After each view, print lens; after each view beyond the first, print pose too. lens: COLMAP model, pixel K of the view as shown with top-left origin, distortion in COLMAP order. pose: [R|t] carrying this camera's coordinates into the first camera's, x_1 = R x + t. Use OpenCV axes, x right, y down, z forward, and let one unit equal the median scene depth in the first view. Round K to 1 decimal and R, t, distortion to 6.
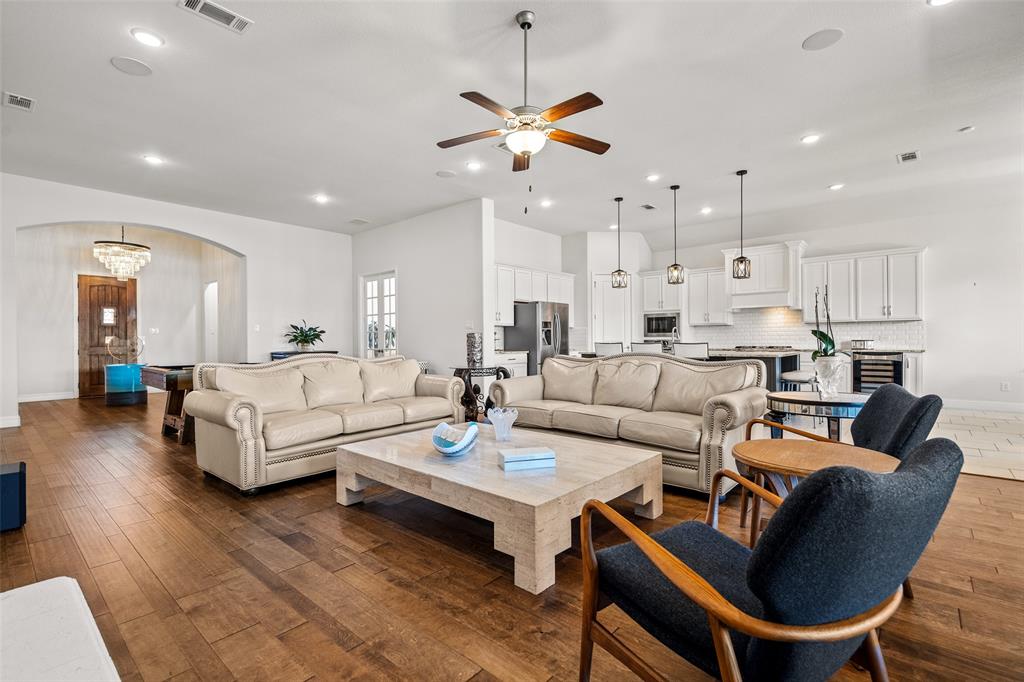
lens RADIAL K [[462.2, 0, 515.5], [0, 462.2, 342.8], [0, 0, 1]] dist [-0.006838, 0.002027]
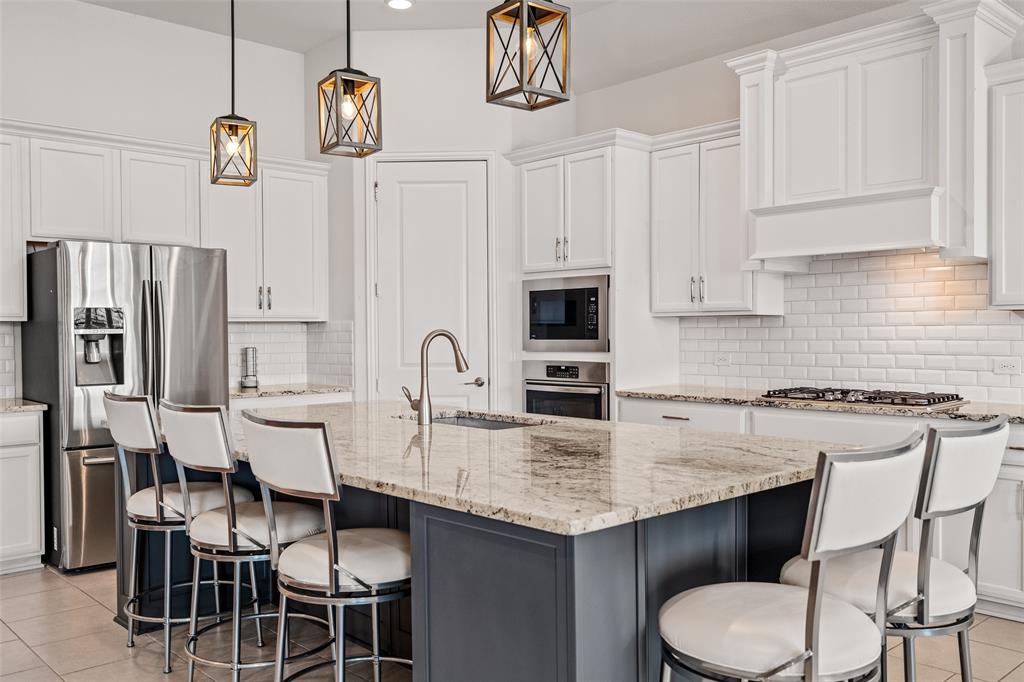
lens RADIAL K [[870.8, 0, 511.9], [0, 870.8, 340.2], [0, 0, 1]] dist [0.003323, 0.009185]
pose [[0.993240, 0.001709, -0.116069, 0.405321], [-0.001021, 0.999982, 0.005991, -0.028479], [0.116078, -0.005832, 0.993223, 0.466352]]
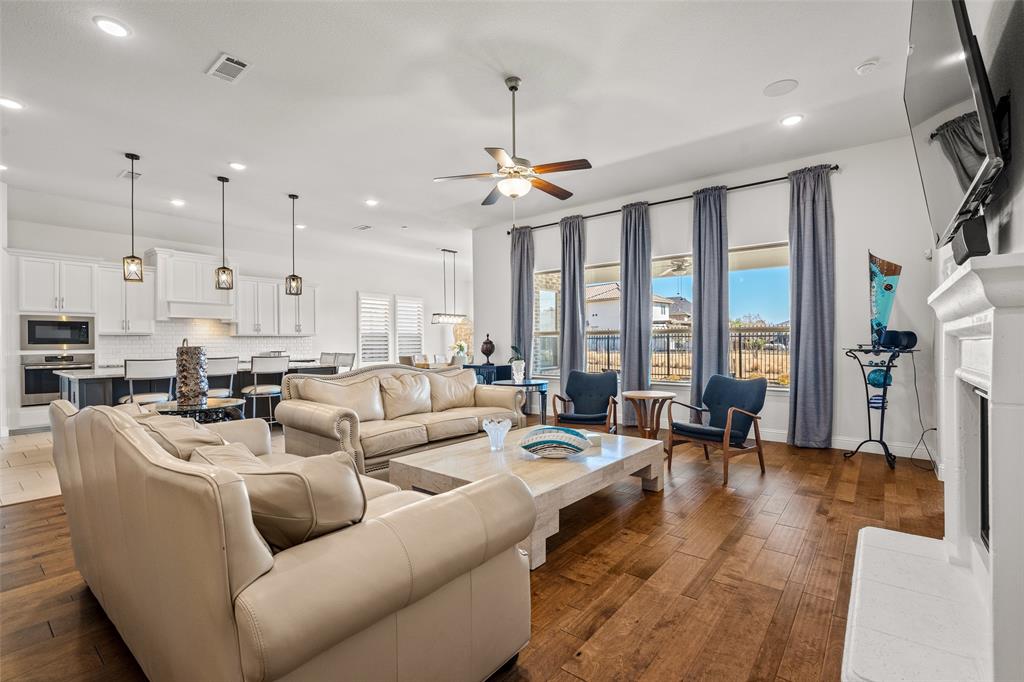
lens RADIAL K [[462.2, 0, 506.3], [0, 462.2, 342.1], [0, 0, 1]] dist [-0.006838, 0.002027]
pose [[-0.023719, 0.009520, 0.999673, -0.445128], [0.013412, 0.999868, -0.009204, -0.010790], [-0.999629, 0.013189, -0.023843, 0.407009]]
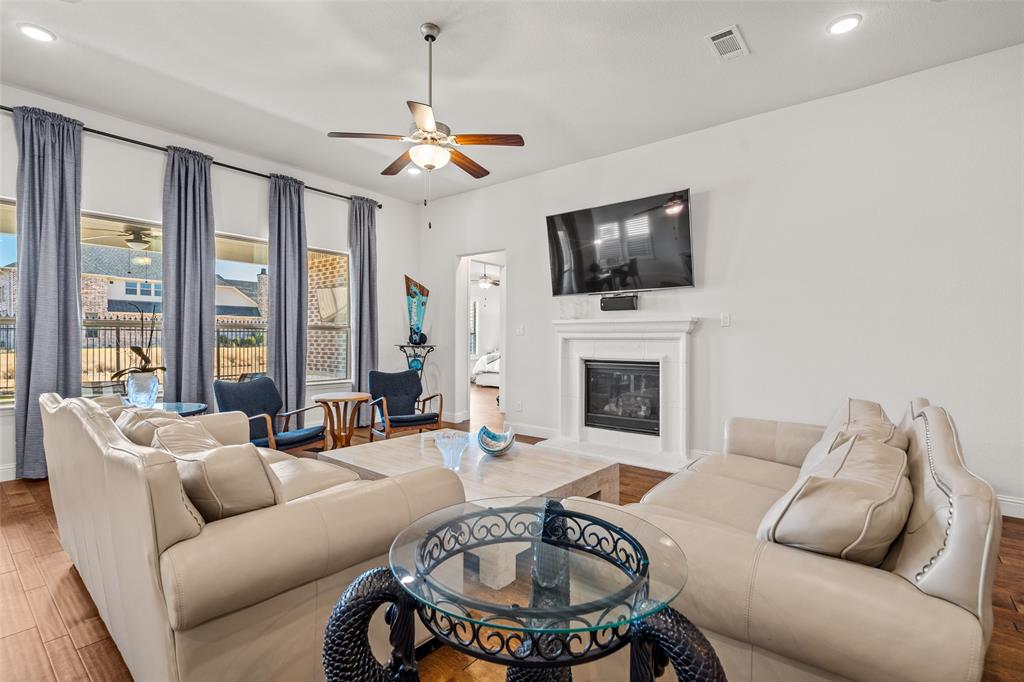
lens RADIAL K [[462.2, 0, 517.2], [0, 462.2, 340.1], [0, 0, 1]] dist [-0.006838, 0.002027]
pose [[-0.999461, 0.000563, -0.032812, -0.052523], [0.000119, 0.999908, 0.013534, -0.020577], [0.032816, 0.013523, -0.999370, 0.770182]]
